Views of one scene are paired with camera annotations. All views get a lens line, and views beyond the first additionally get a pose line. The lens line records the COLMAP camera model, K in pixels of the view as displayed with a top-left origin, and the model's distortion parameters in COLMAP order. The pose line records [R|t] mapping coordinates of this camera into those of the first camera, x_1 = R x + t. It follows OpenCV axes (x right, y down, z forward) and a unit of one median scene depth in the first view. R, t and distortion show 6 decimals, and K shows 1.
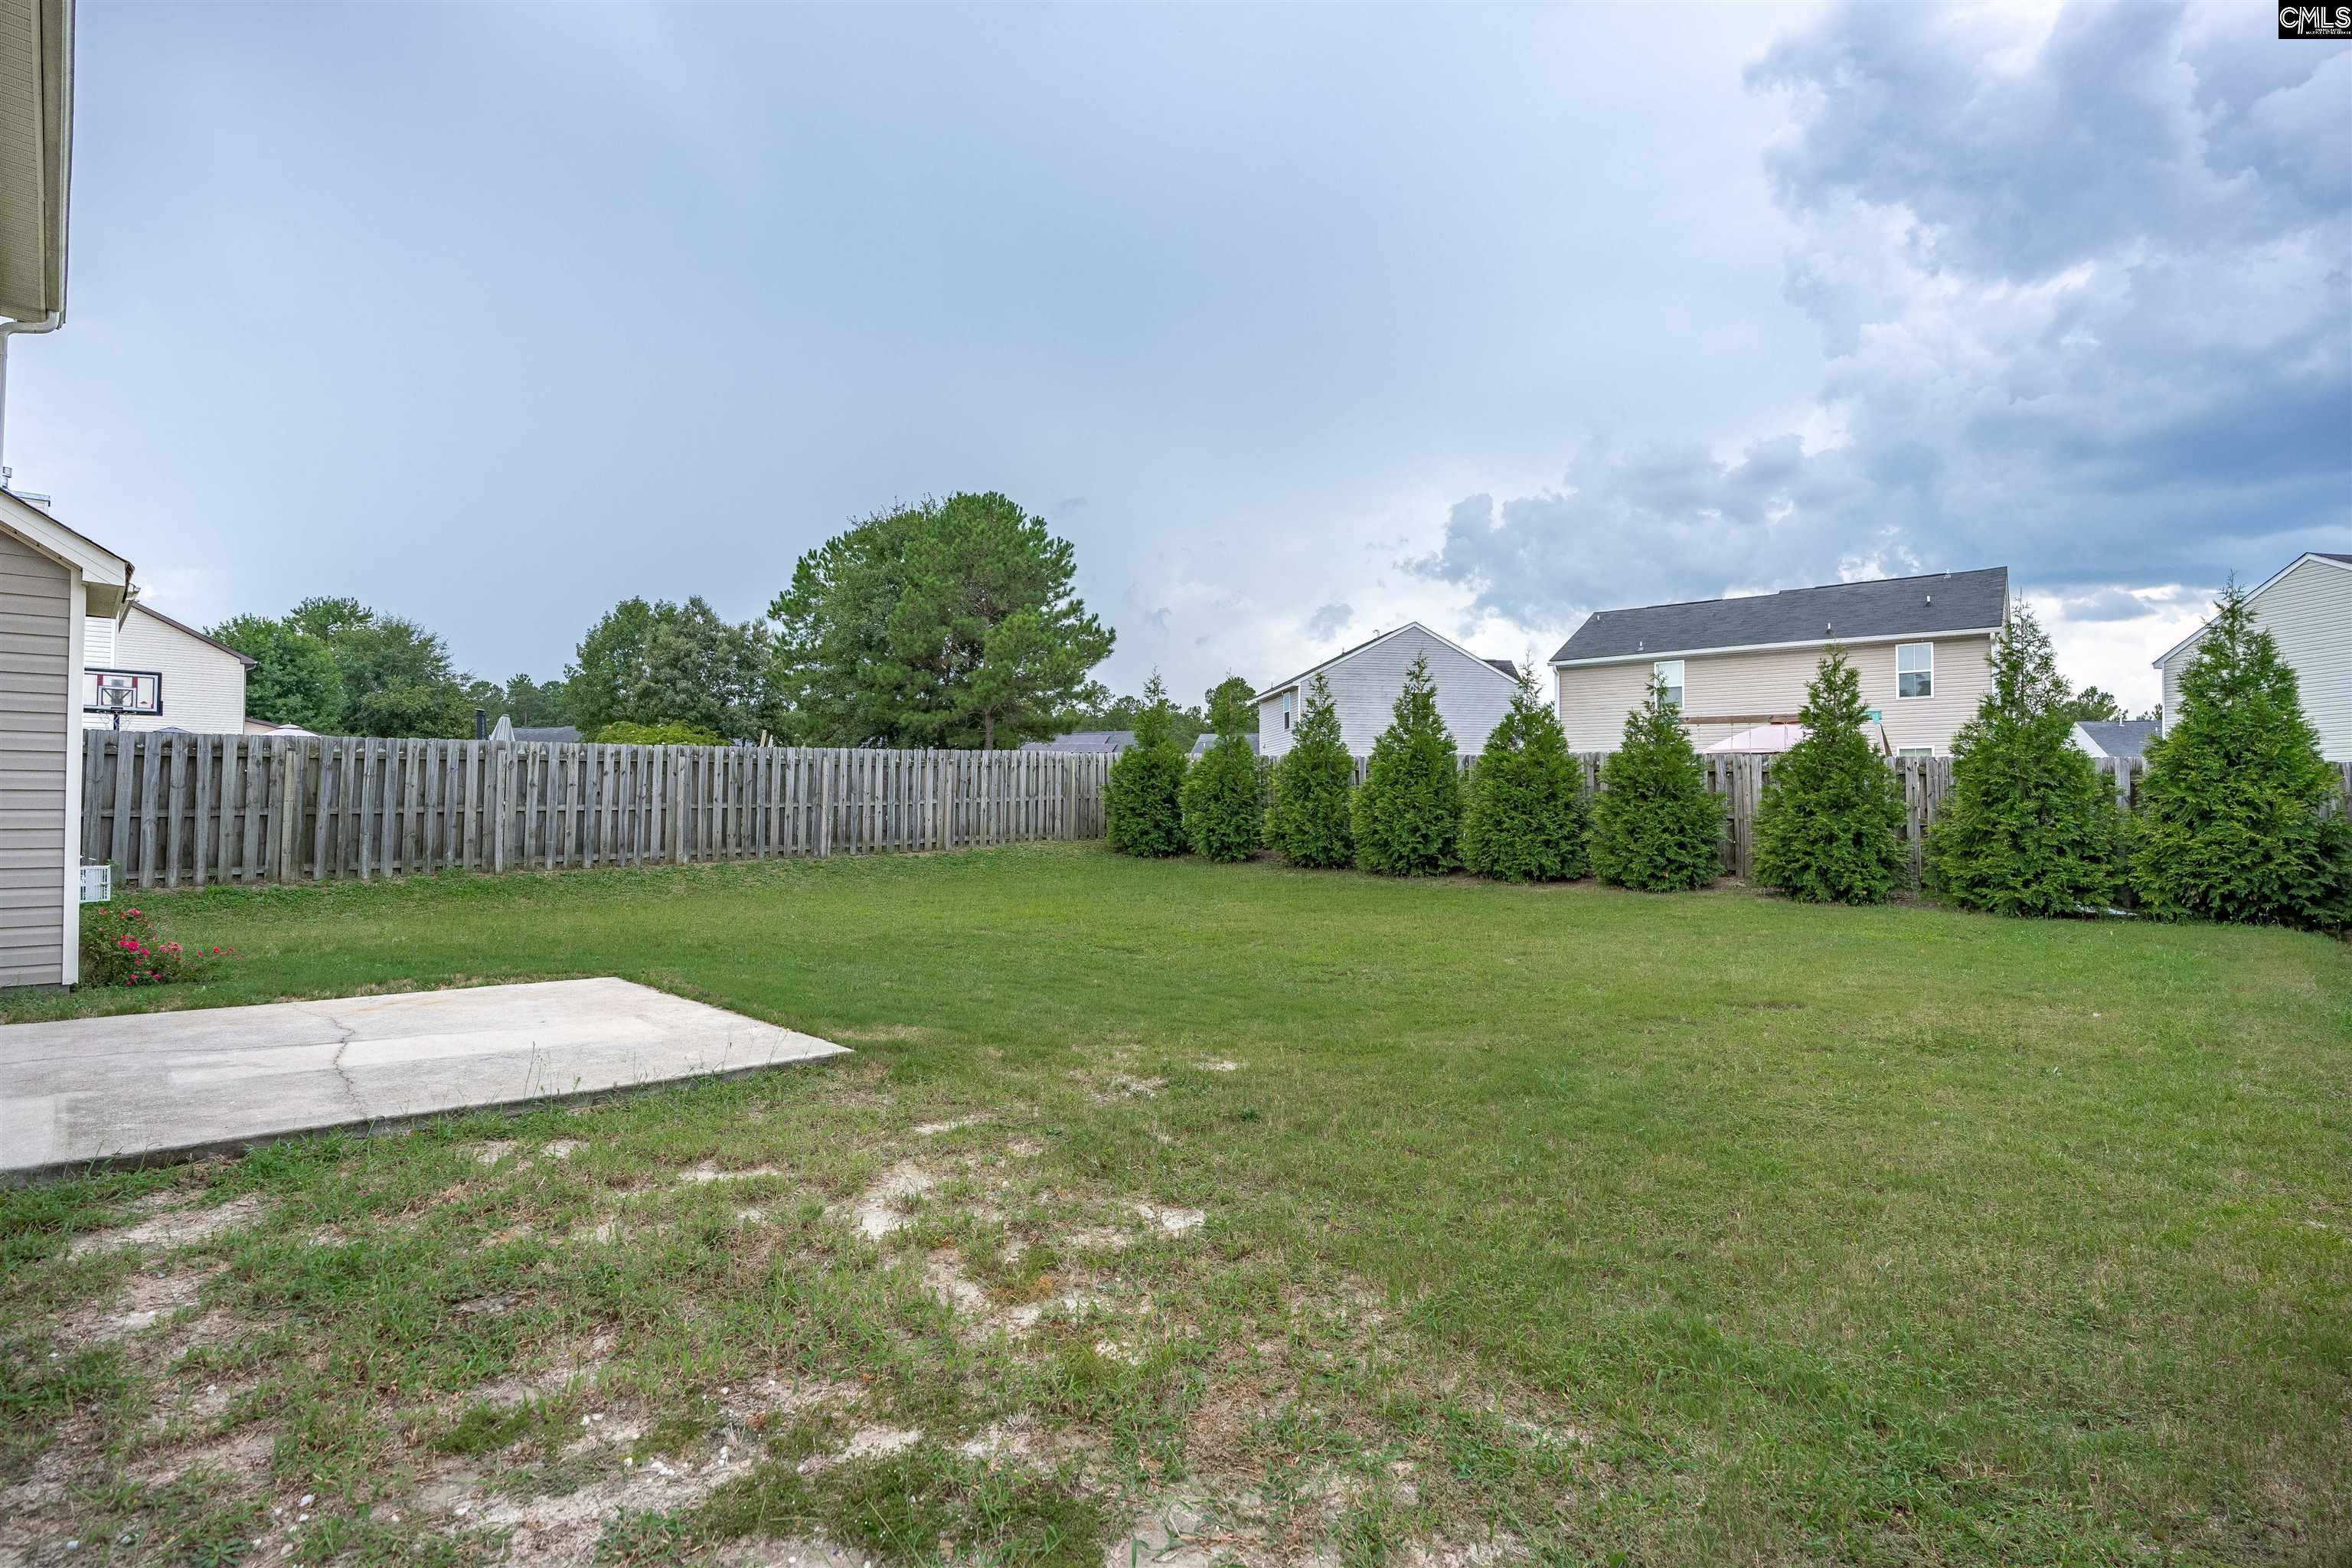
lens RADIAL K [[1128.3, 0, 1175.4], [0, 1128.3, 790.8], [0, 0, 1]] dist [-0.022657, 0.002846]
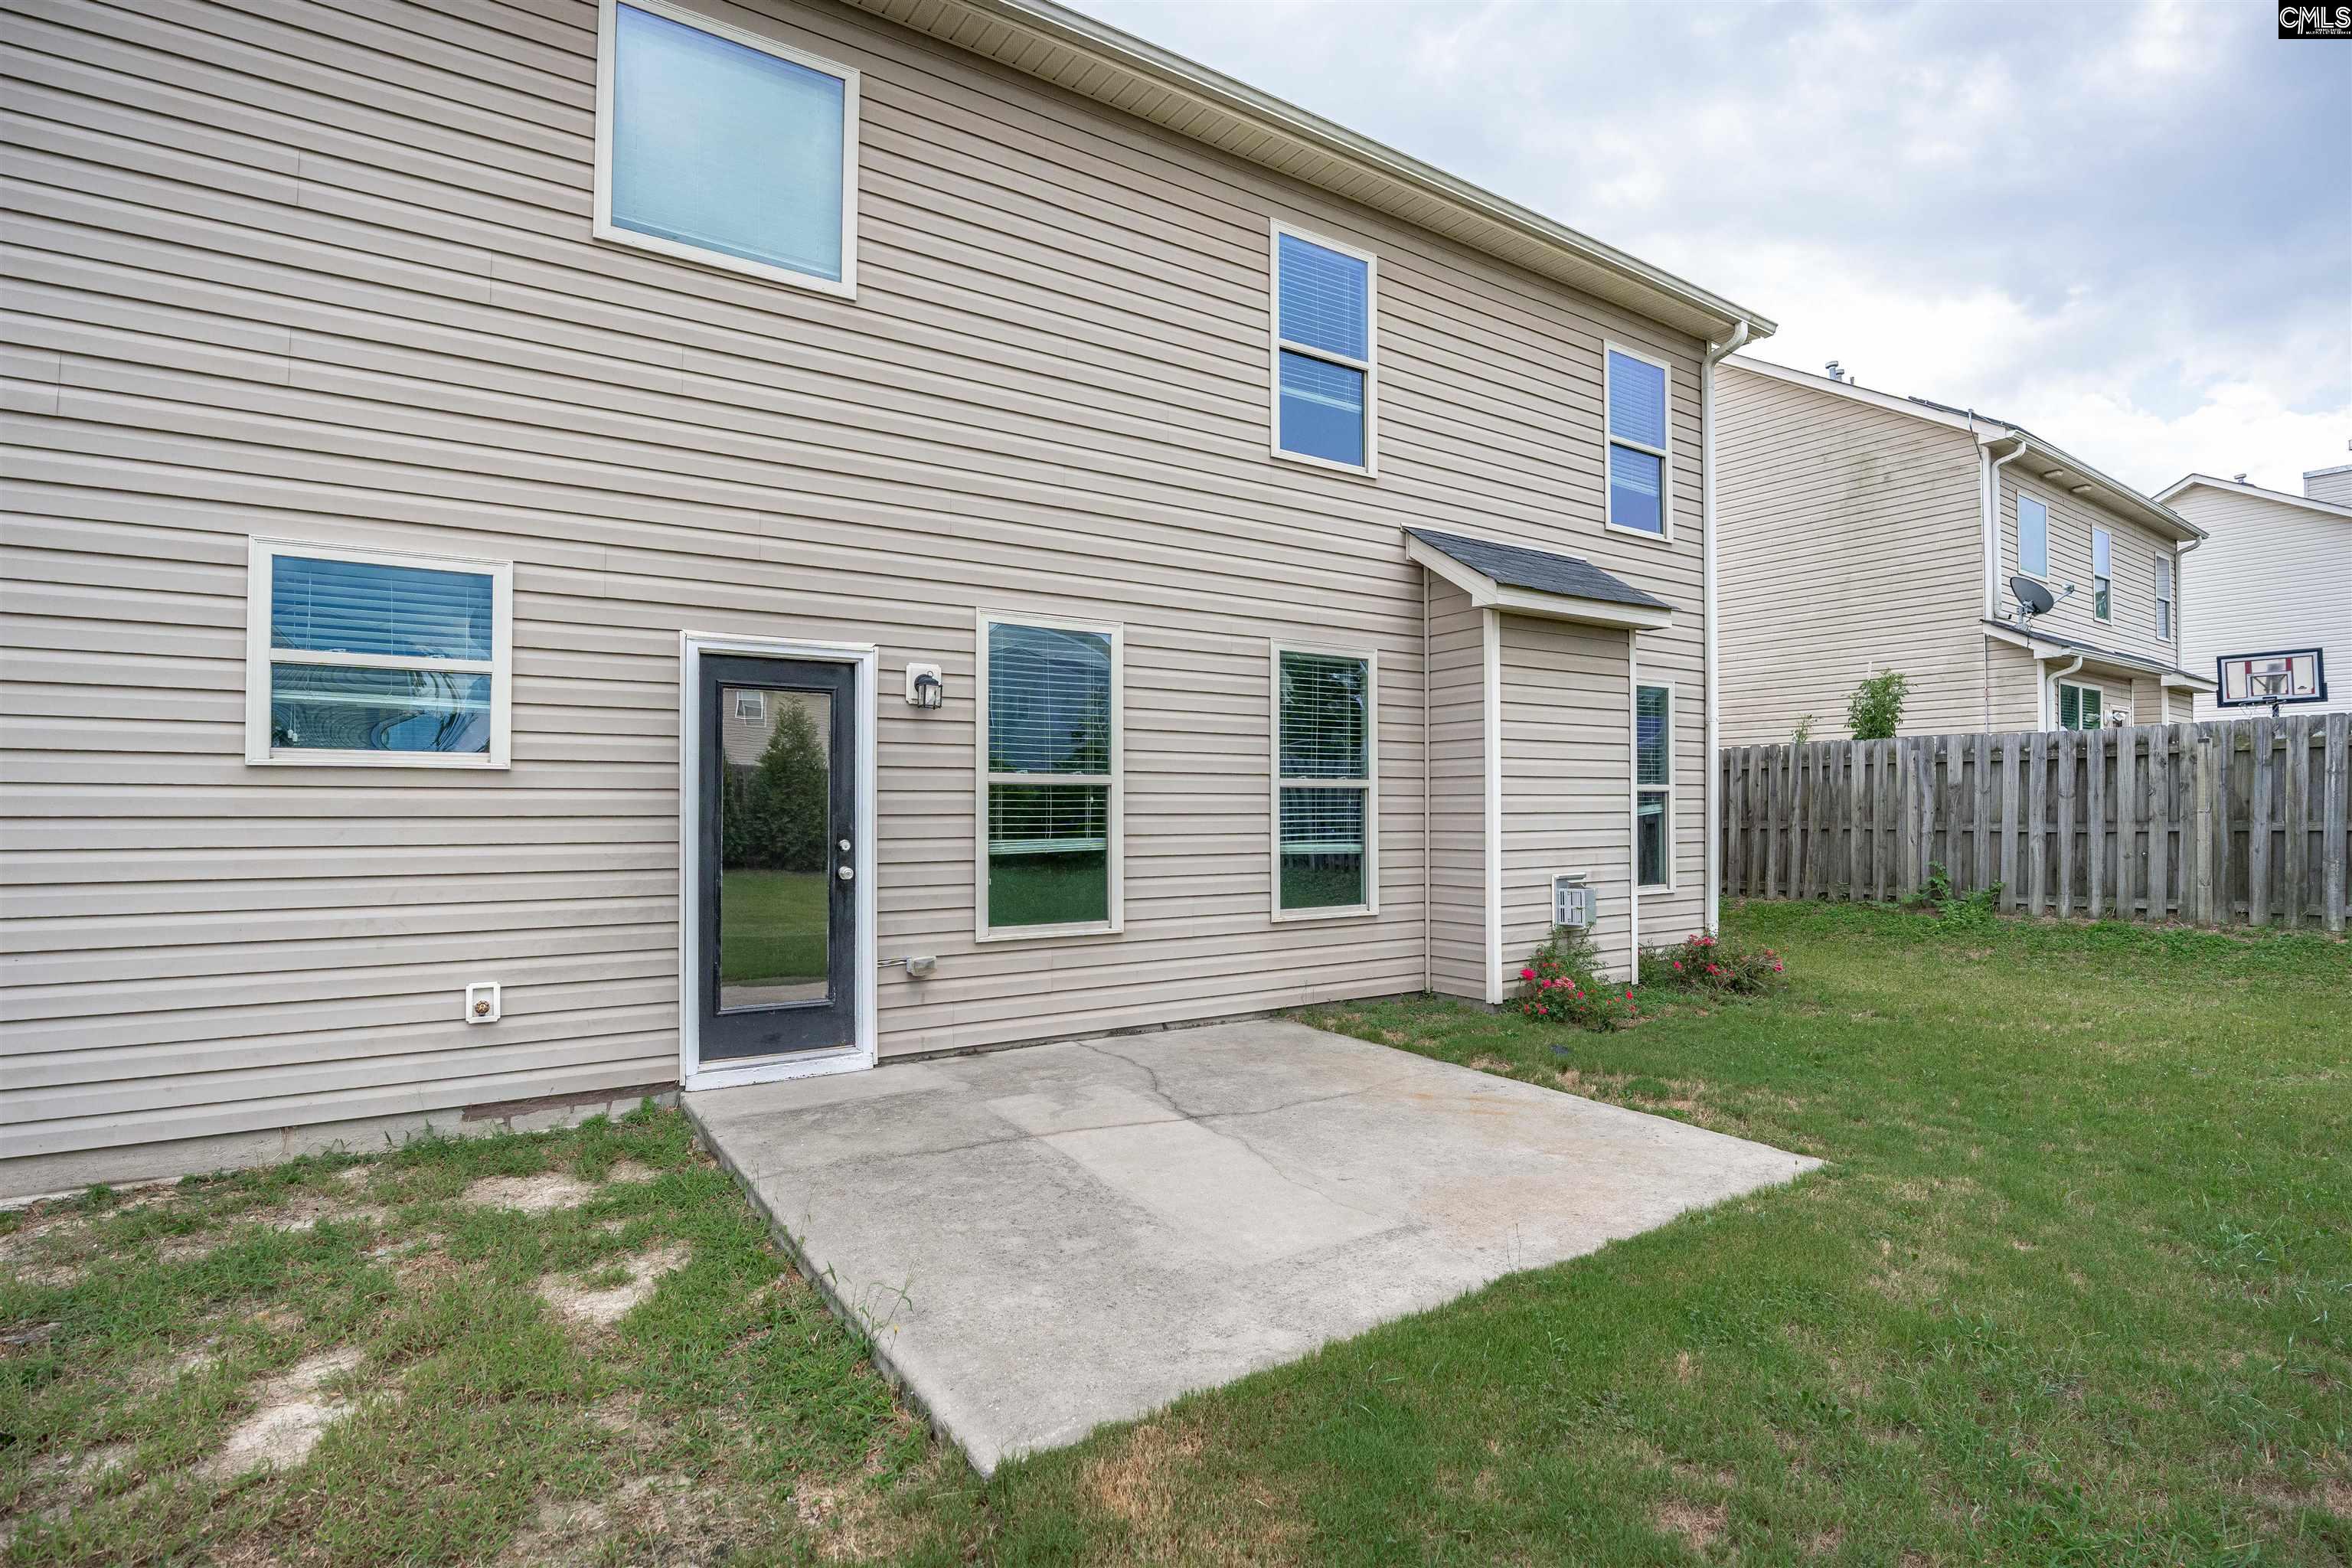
lens RADIAL K [[1128.3, 0, 1174.8], [0, 1128.3, 790.9], [0, 0, 1]] dist [-0.022657, 0.002846]
pose [[-0.200023, -0.020620, -0.979574, 0.043411], [0.021098, 0.999456, -0.025346, -0.000451], [0.979564, -0.025737, -0.199479, 0.498485]]
